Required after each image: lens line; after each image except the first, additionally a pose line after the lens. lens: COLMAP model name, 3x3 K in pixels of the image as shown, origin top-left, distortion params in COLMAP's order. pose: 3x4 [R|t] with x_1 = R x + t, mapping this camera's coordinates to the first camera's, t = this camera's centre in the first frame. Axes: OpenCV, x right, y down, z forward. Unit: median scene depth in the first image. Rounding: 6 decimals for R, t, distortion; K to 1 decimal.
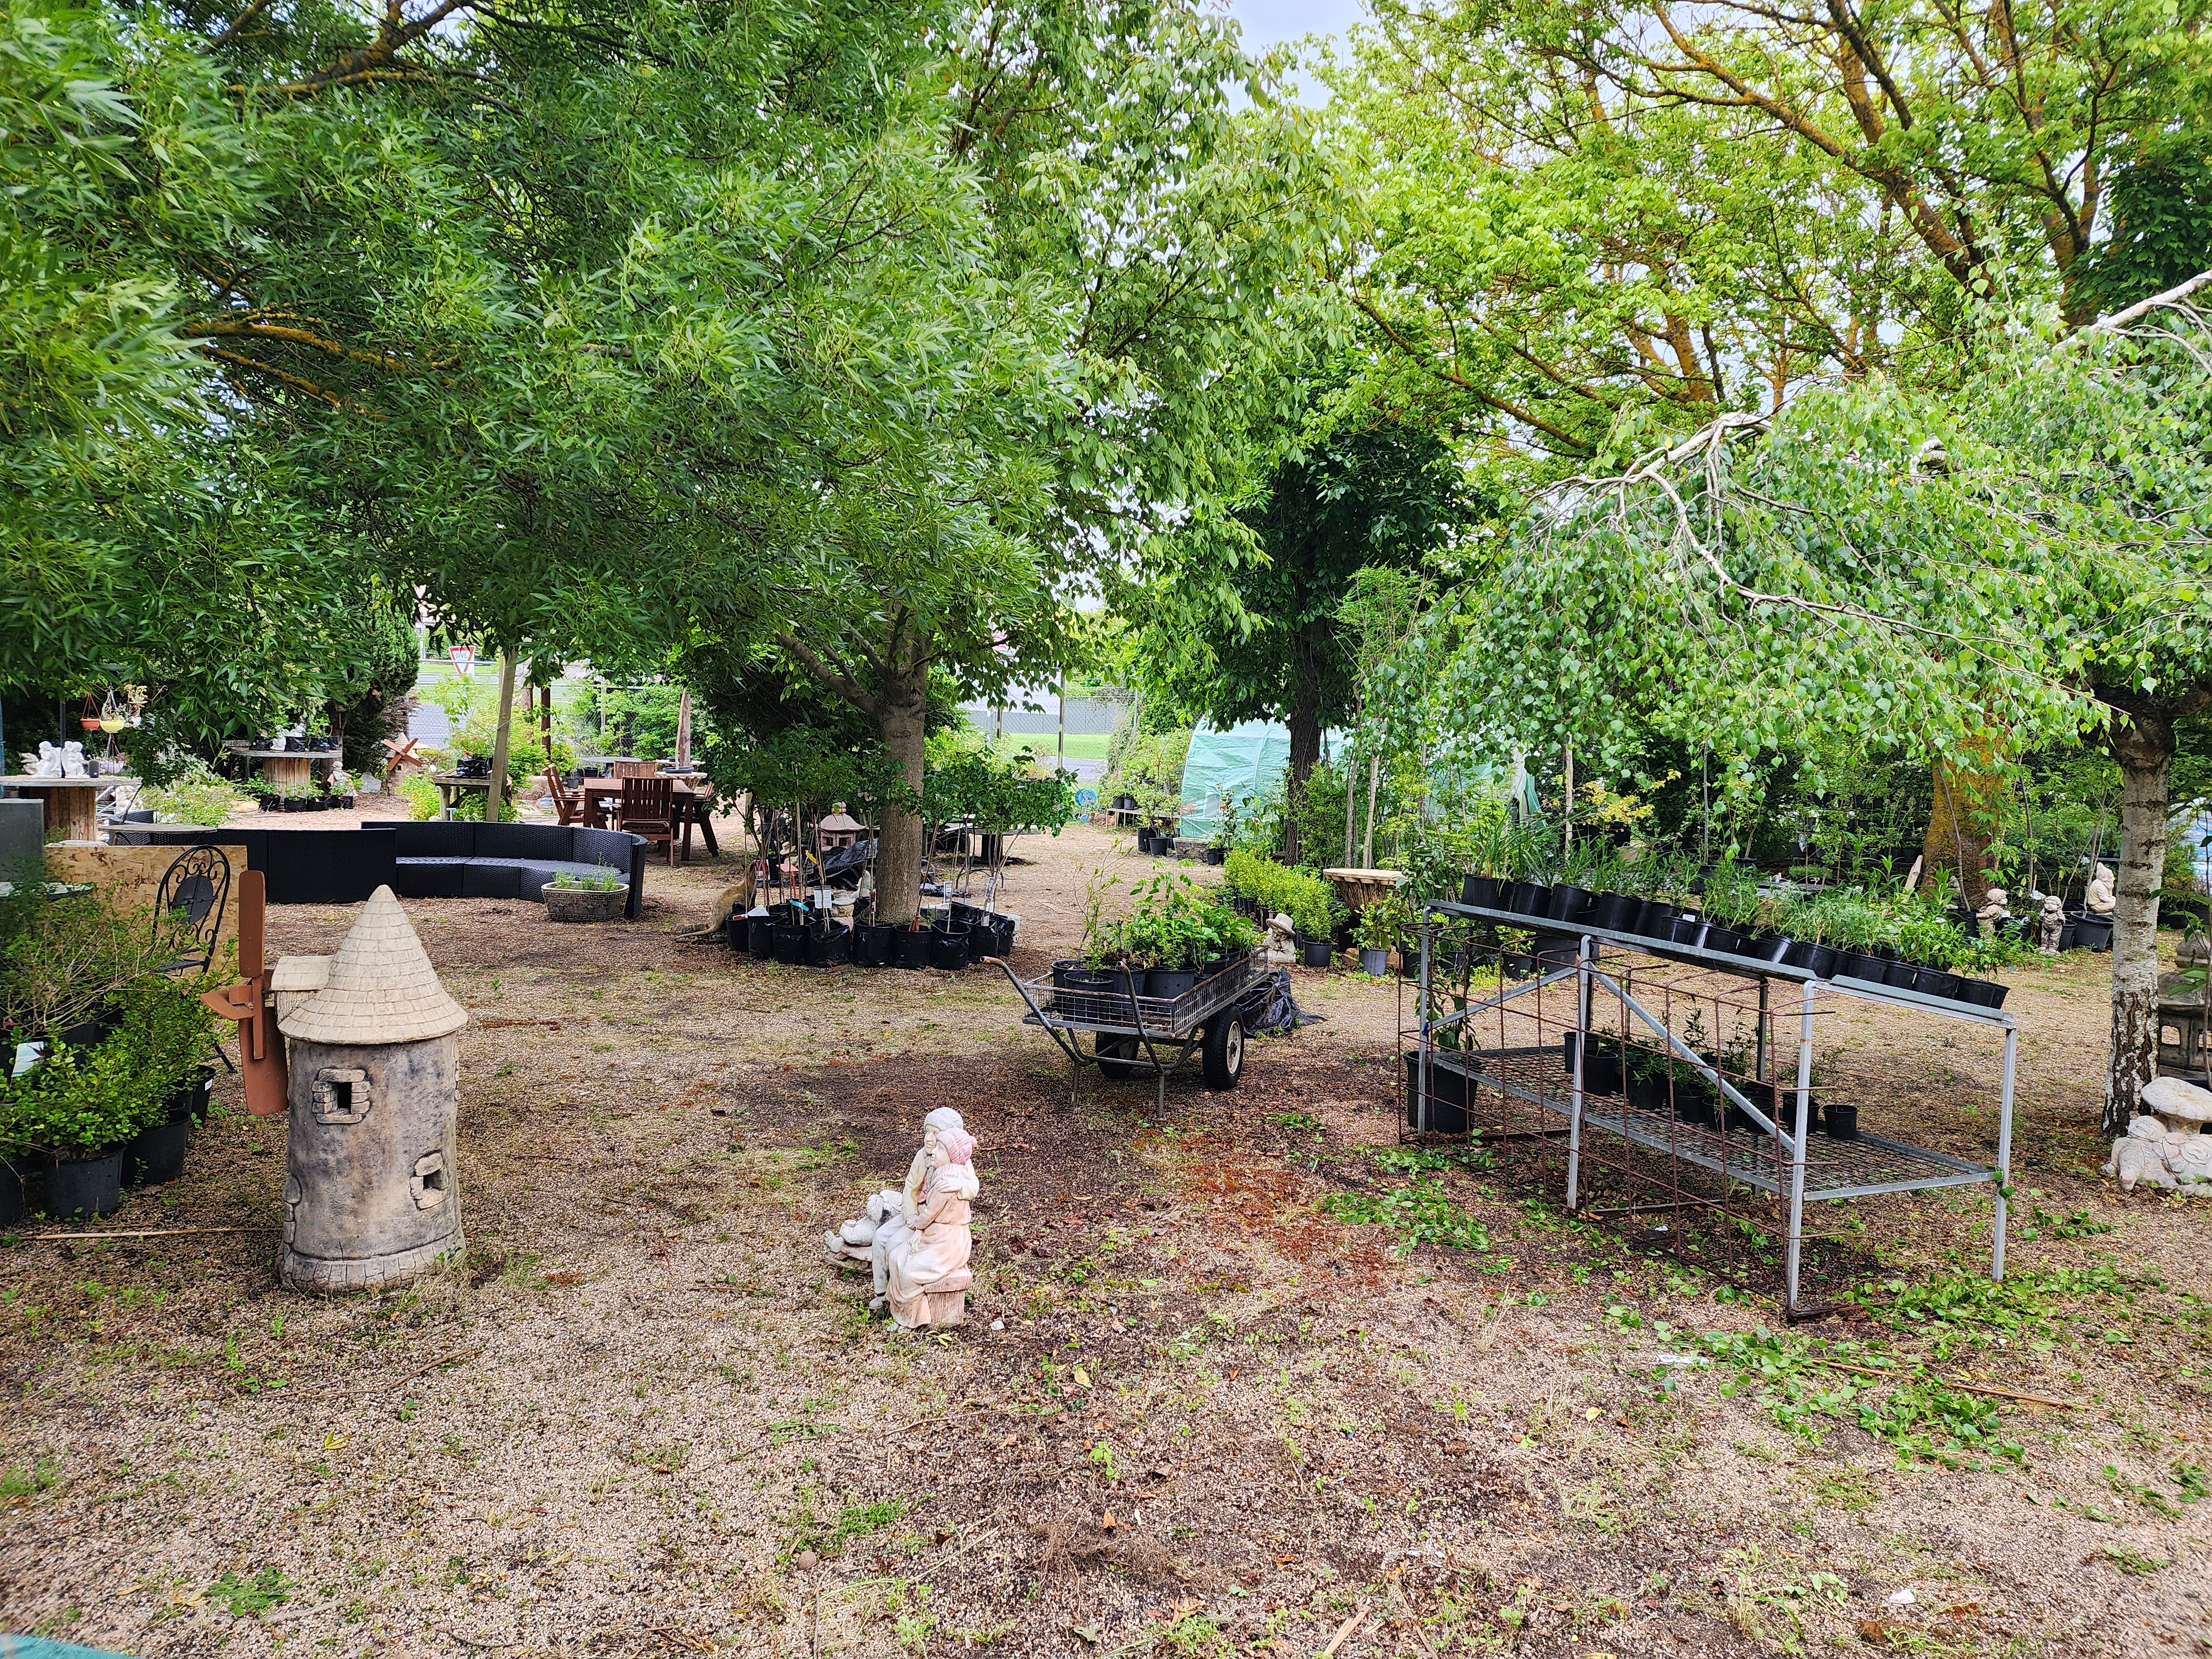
lens RADIAL K [[1501.8, 0, 1100.3], [0, 1501.8, 814.1], [0, 0, 1]] dist [0.103156, -0.088674]
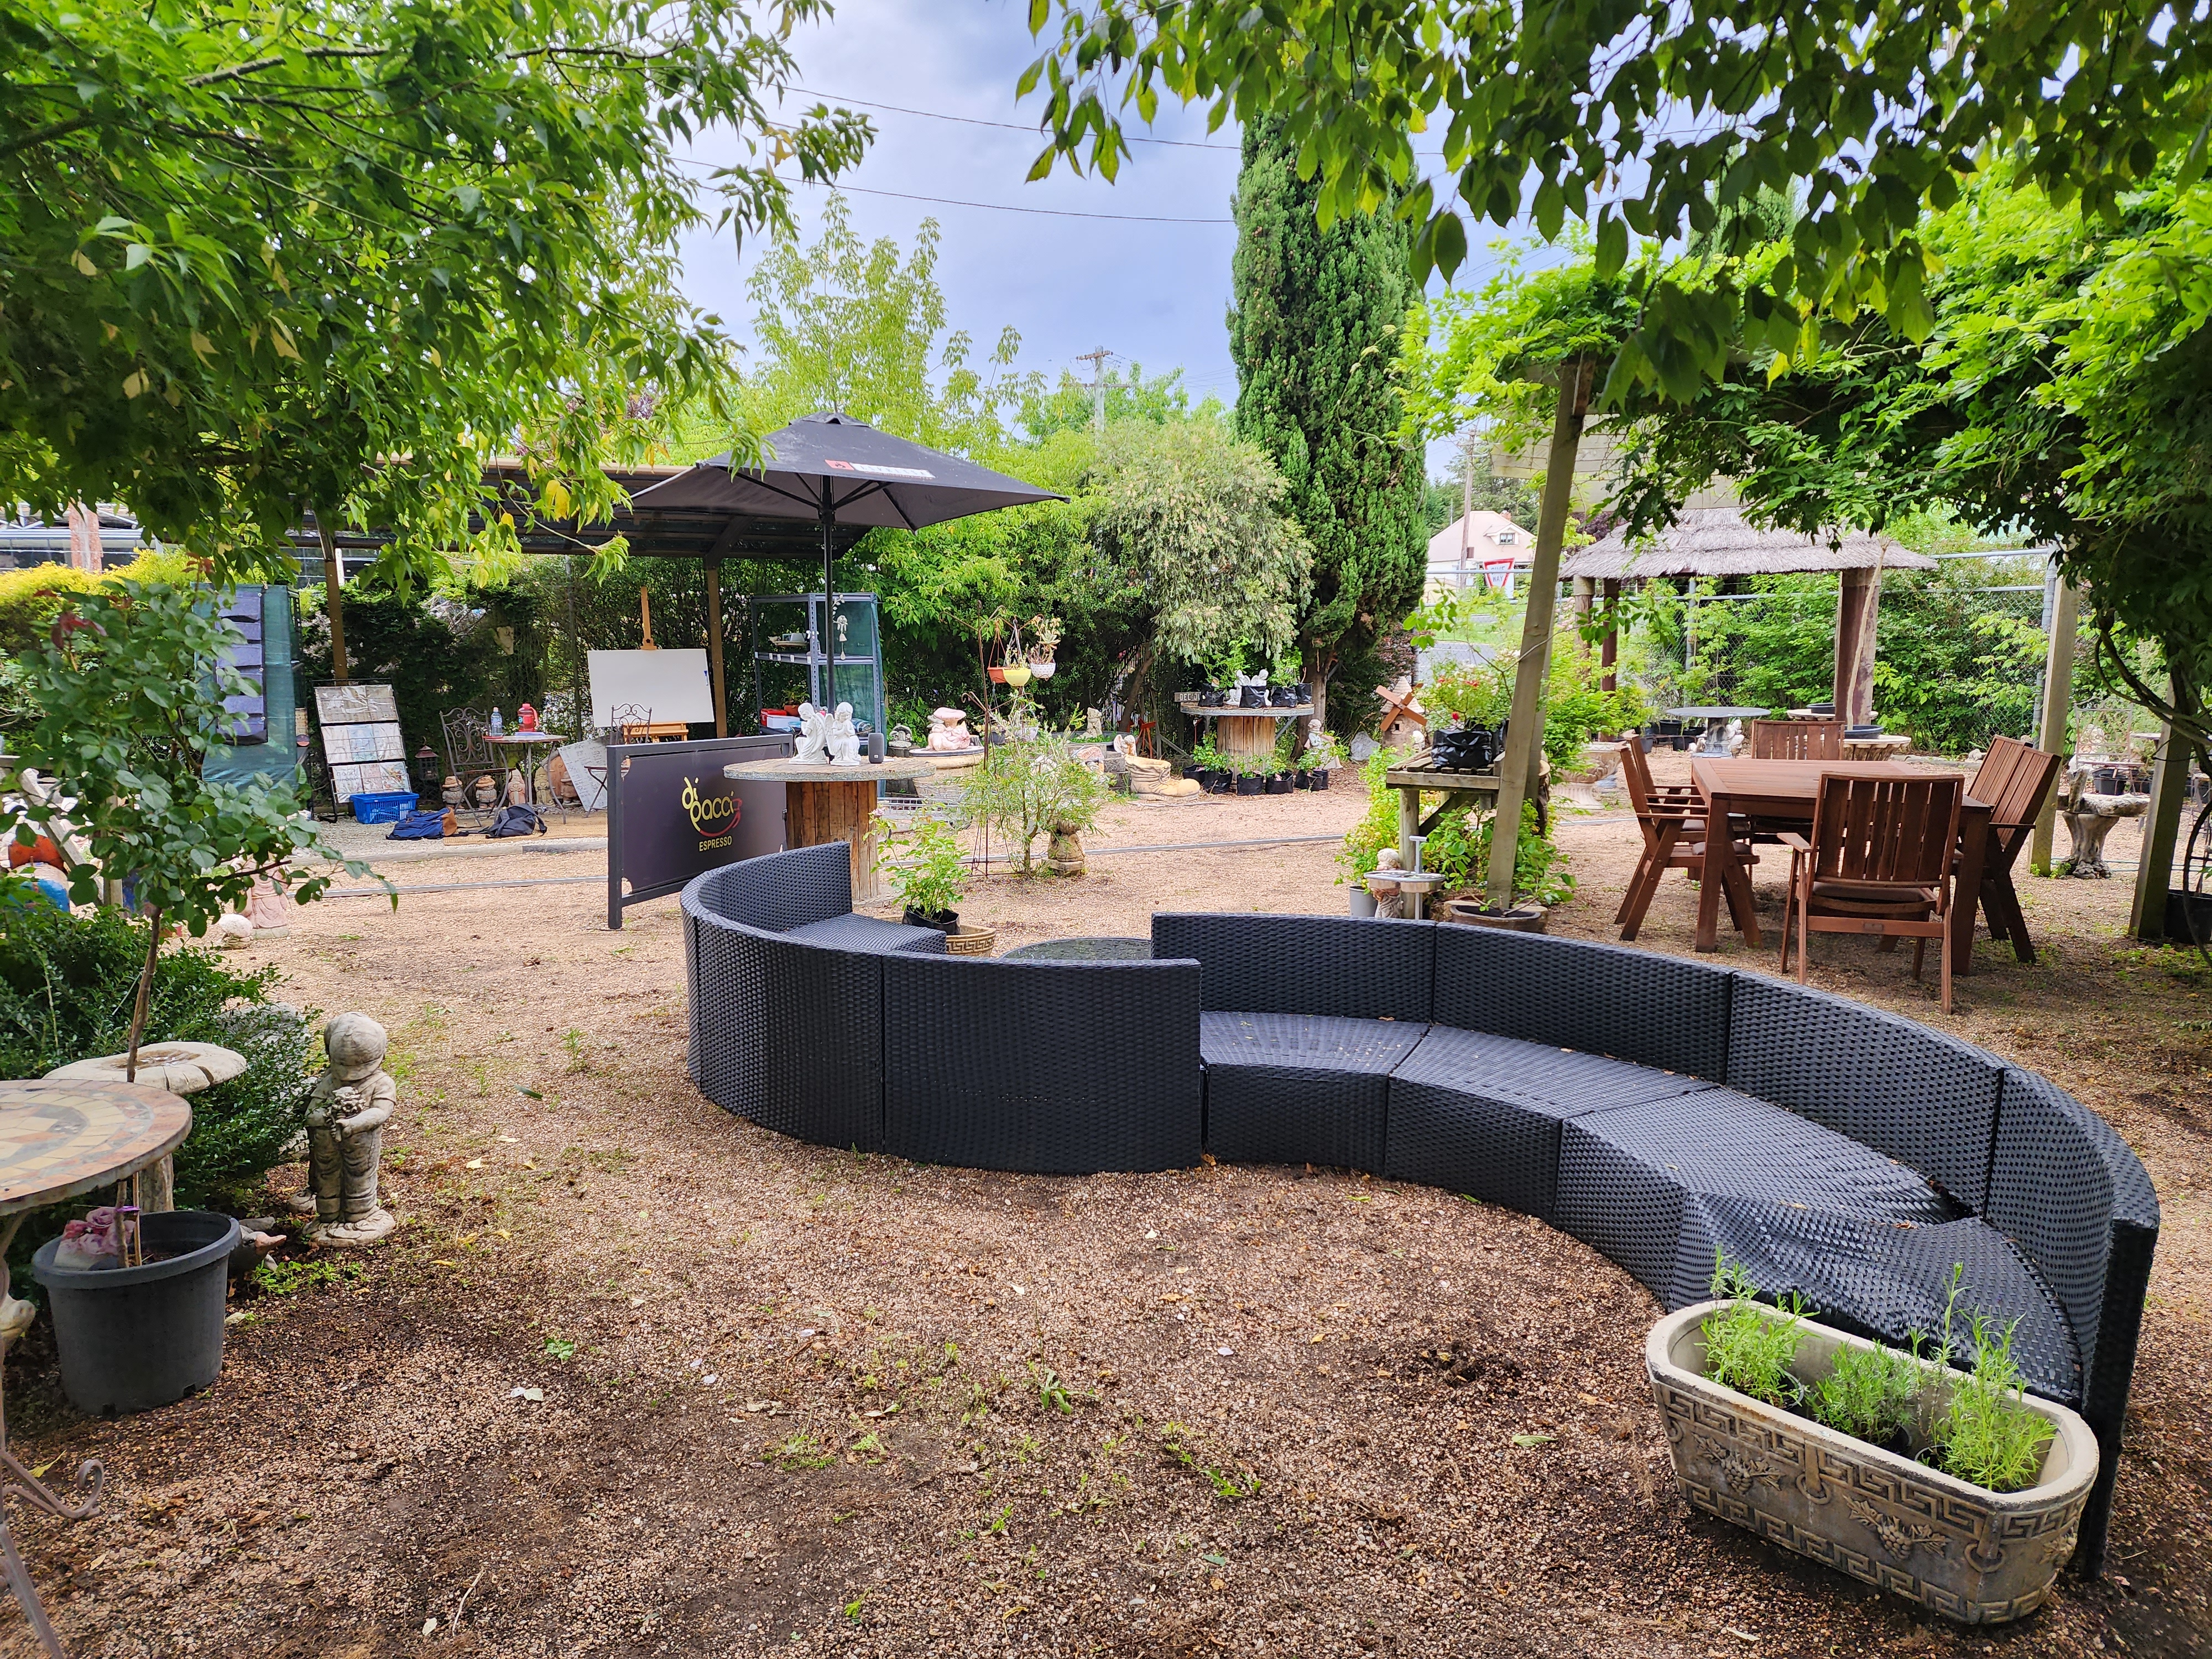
lens RADIAL K [[1501.8, 0, 1100.3], [0, 1501.8, 814.1], [0, 0, 1]] dist [0.103156, -0.088674]
pose [[0.787758, 0.033276, -0.615085, -0.079551], [-0.009178, 0.999063, 0.042293, -0.010216], [0.615916, -0.027672, 0.787325, 0.208955]]
